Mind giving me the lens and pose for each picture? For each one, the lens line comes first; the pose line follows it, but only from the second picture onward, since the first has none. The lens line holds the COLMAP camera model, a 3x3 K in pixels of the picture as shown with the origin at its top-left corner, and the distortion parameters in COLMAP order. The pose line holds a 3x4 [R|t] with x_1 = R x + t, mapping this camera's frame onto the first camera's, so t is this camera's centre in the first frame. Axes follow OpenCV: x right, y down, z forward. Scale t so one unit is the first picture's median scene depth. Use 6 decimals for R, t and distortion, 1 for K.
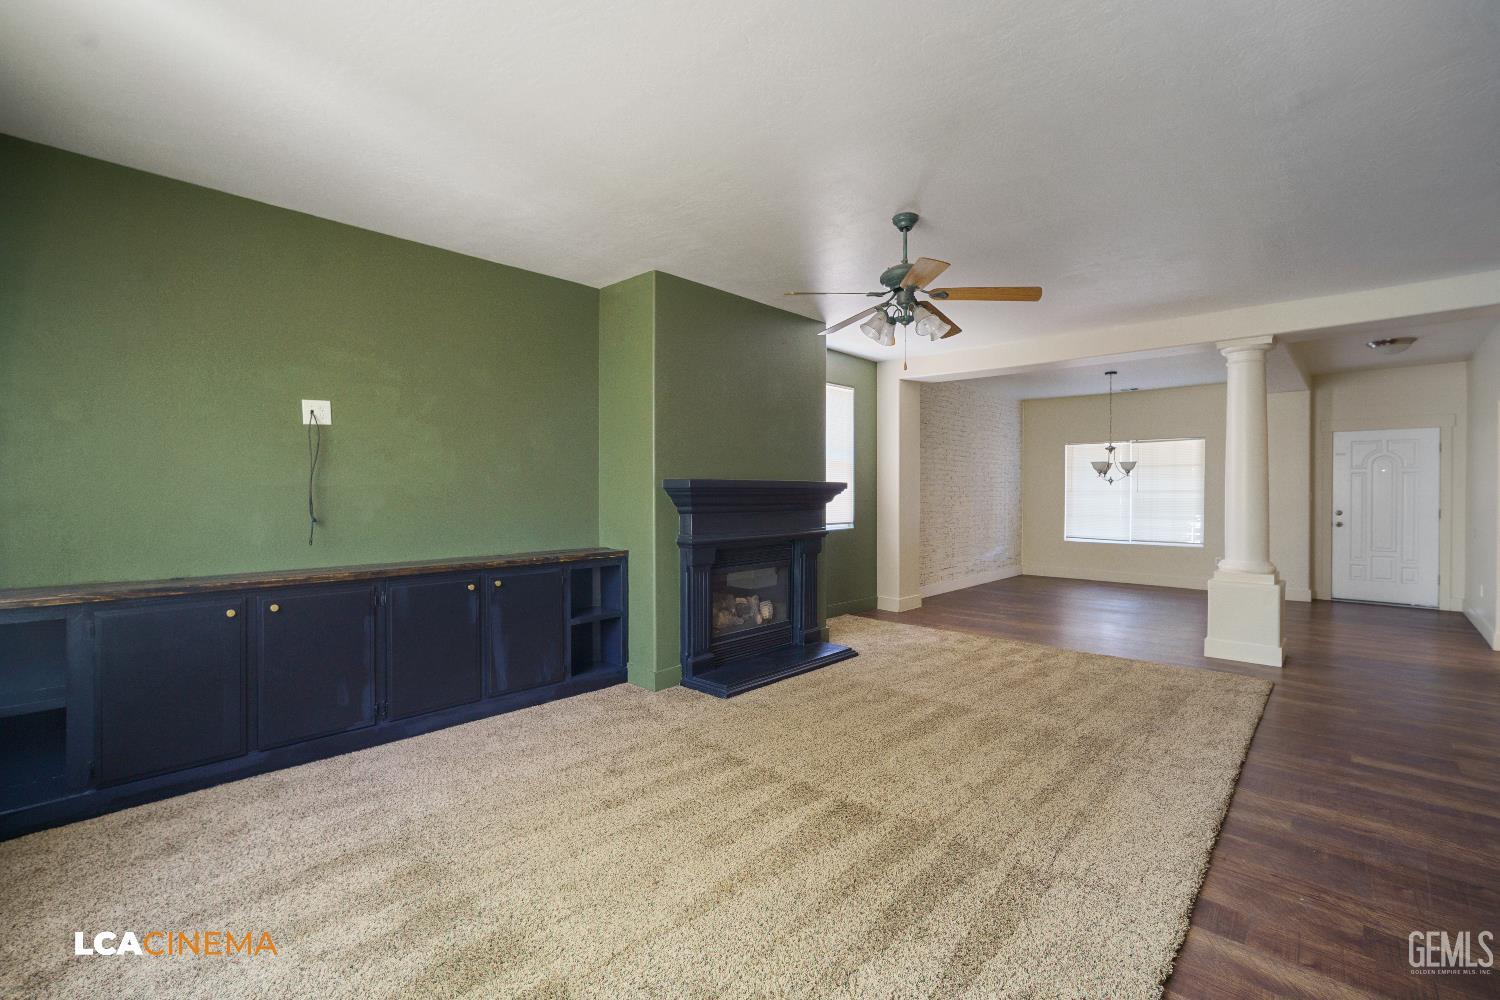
lens RADIAL K [[656.1, 0, 754.9], [0, 656.1, 489.2], [0, 0, 1]] dist [-0.017122, 0.005440]
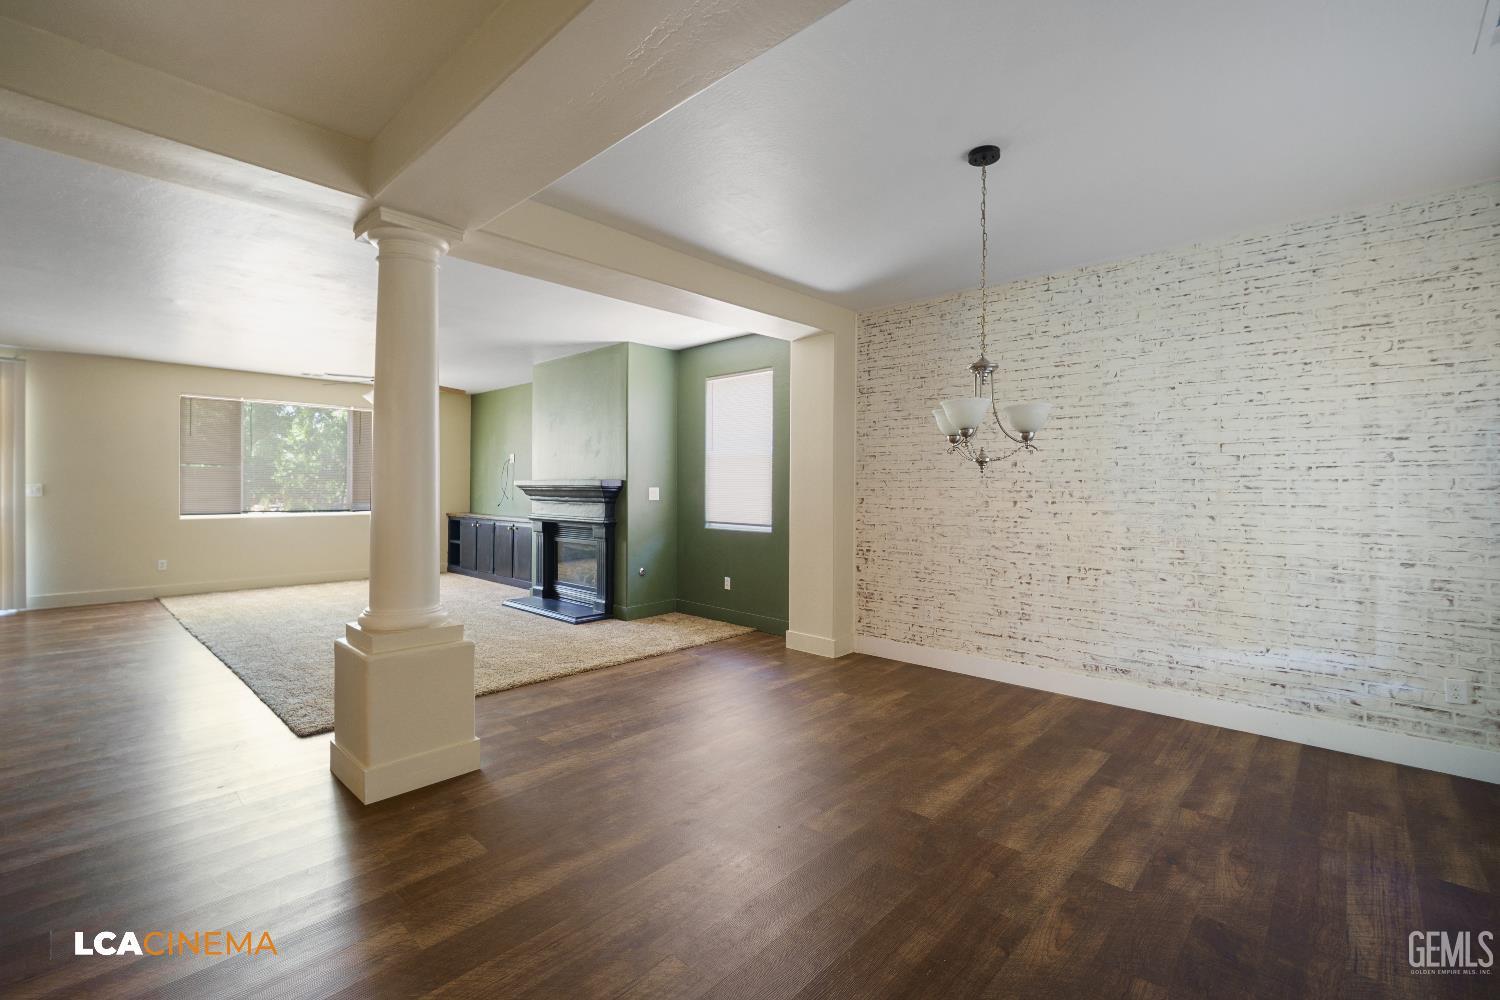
lens RADIAL K [[656.1, 0, 754.9], [0, 656.1, 489.2], [0, 0, 1]] dist [-0.017122, 0.005440]
pose [[-0.000005, -0.002958, -0.999996, 0.762855], [-0.006652, 0.999974, -0.002958, 0.004601], [0.999978, 0.006652, -0.000024, 0.741930]]
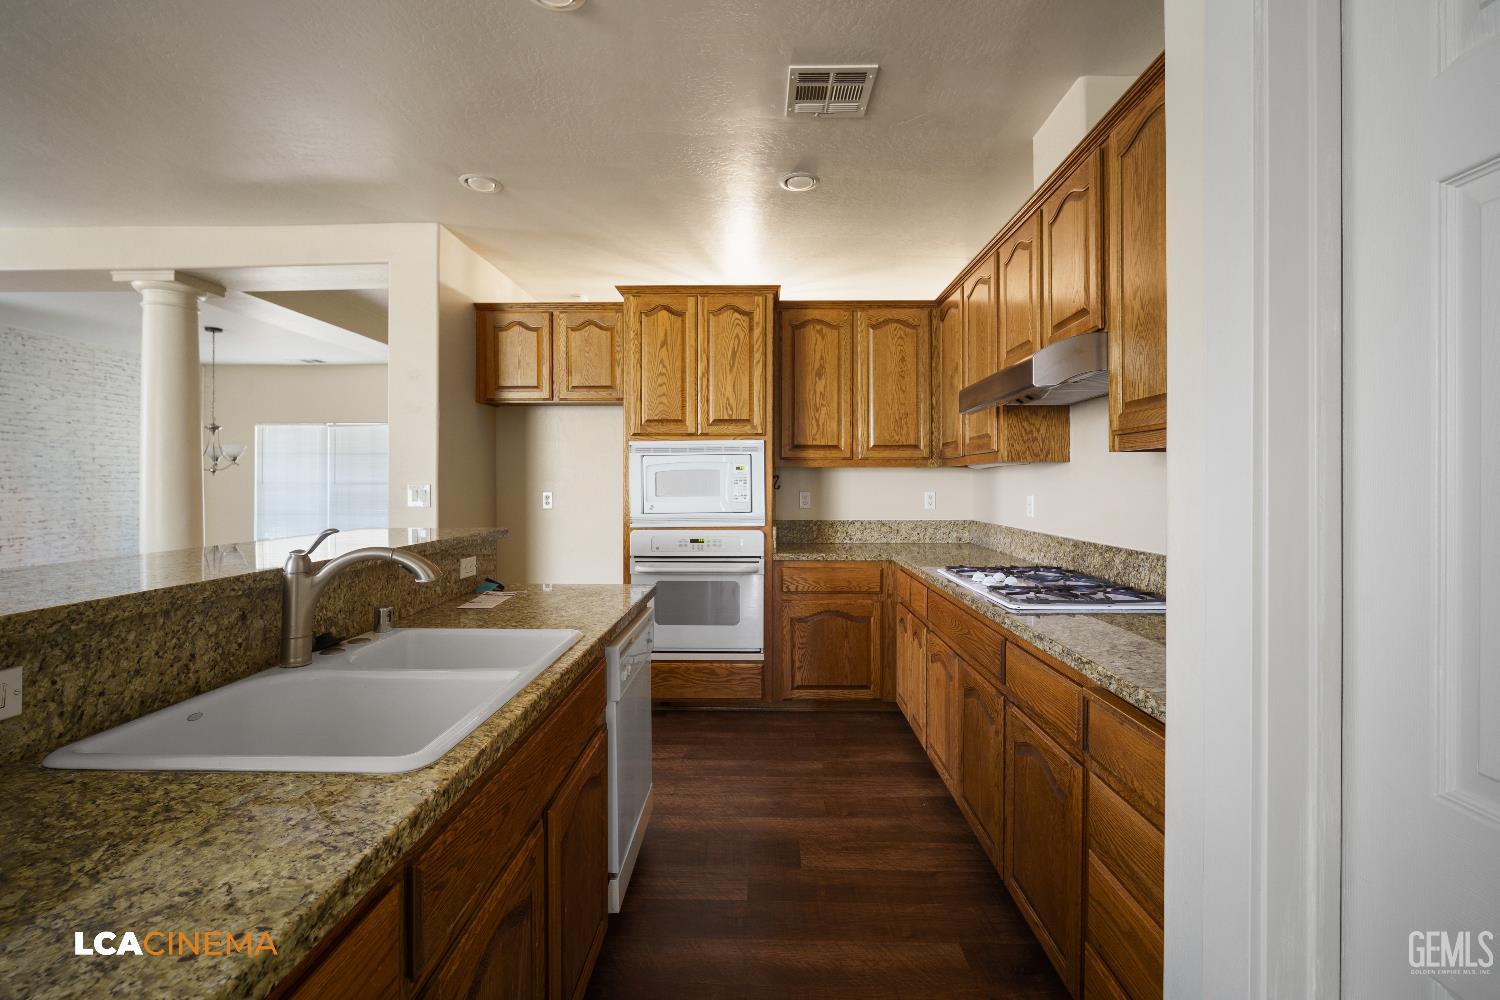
lens RADIAL K [[656.1, 0, 754.9], [0, 656.1, 489.2], [0, 0, 1]] dist [-0.017122, 0.005440]
pose [[0.742733, -0.008227, 0.669537, 0.428894], [0.002757, 0.999954, 0.009228, 0.003909], [-0.669582, -0.005008, 0.742722, 0.003908]]
